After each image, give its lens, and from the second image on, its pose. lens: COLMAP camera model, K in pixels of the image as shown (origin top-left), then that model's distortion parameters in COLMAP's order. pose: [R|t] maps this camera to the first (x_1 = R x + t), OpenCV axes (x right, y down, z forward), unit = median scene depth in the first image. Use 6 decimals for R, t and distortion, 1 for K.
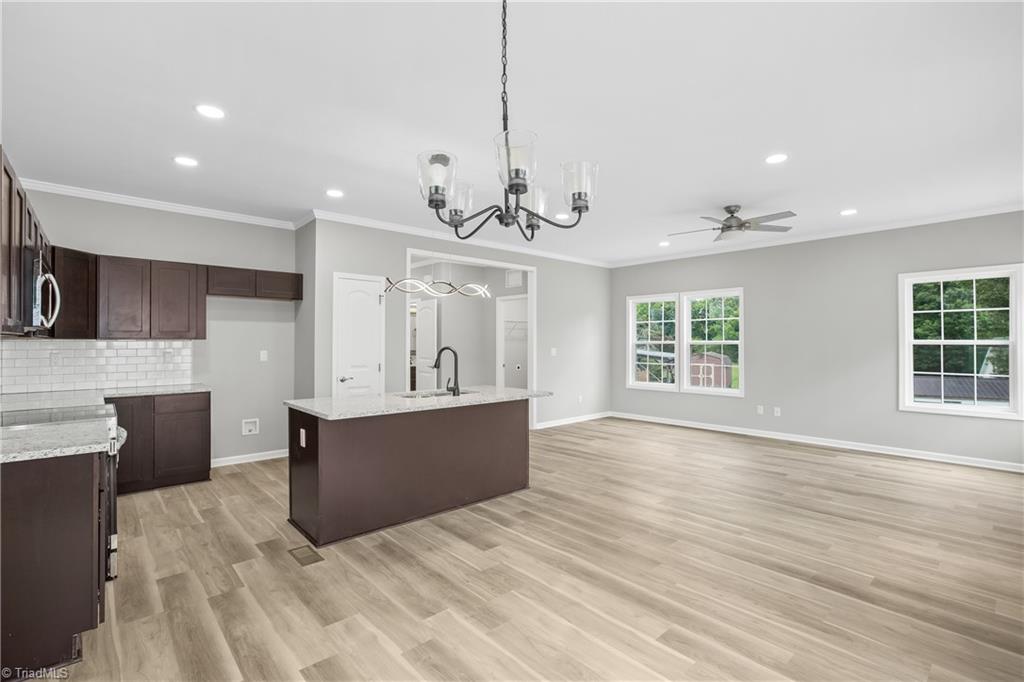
lens RADIAL K [[494.5, 0, 525.6], [0, 494.5, 334.7], [0, 0, 1]] dist [-0.054232, 0.030494]
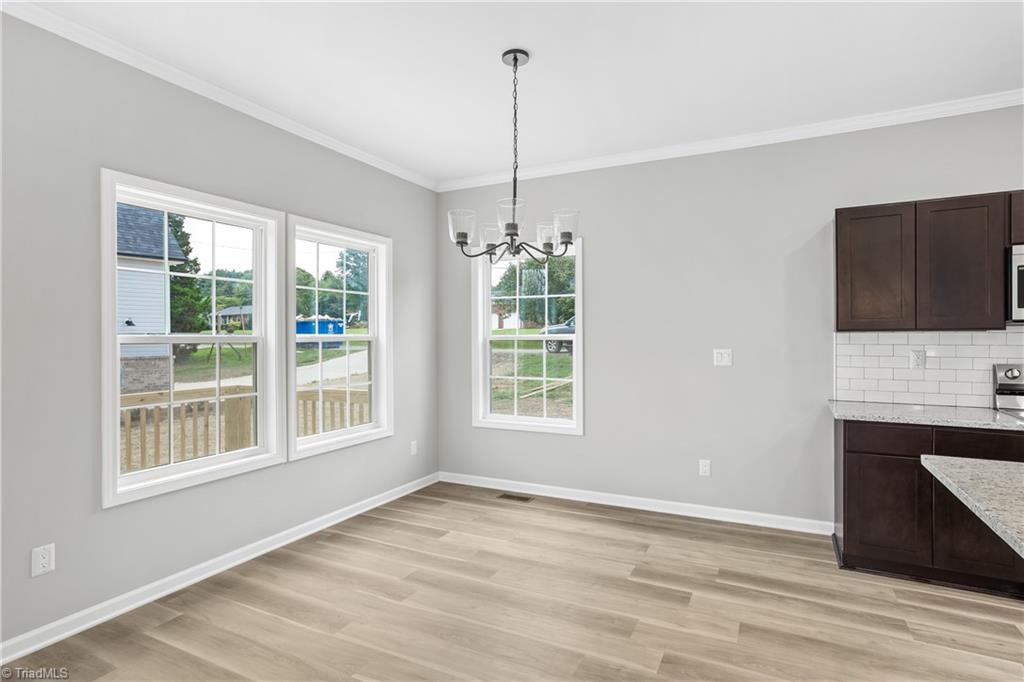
lens RADIAL K [[512.2, 0, 521.8], [0, 512.2, 342.1], [0, 0, 1]] dist [-0.035631, 0.033043]
pose [[-0.934176, 0.010078, -0.356670, 0.210982], [0.009756, 0.999949, 0.002702, 0.016141], [0.356679, -0.000955, -0.934226, 1.045489]]
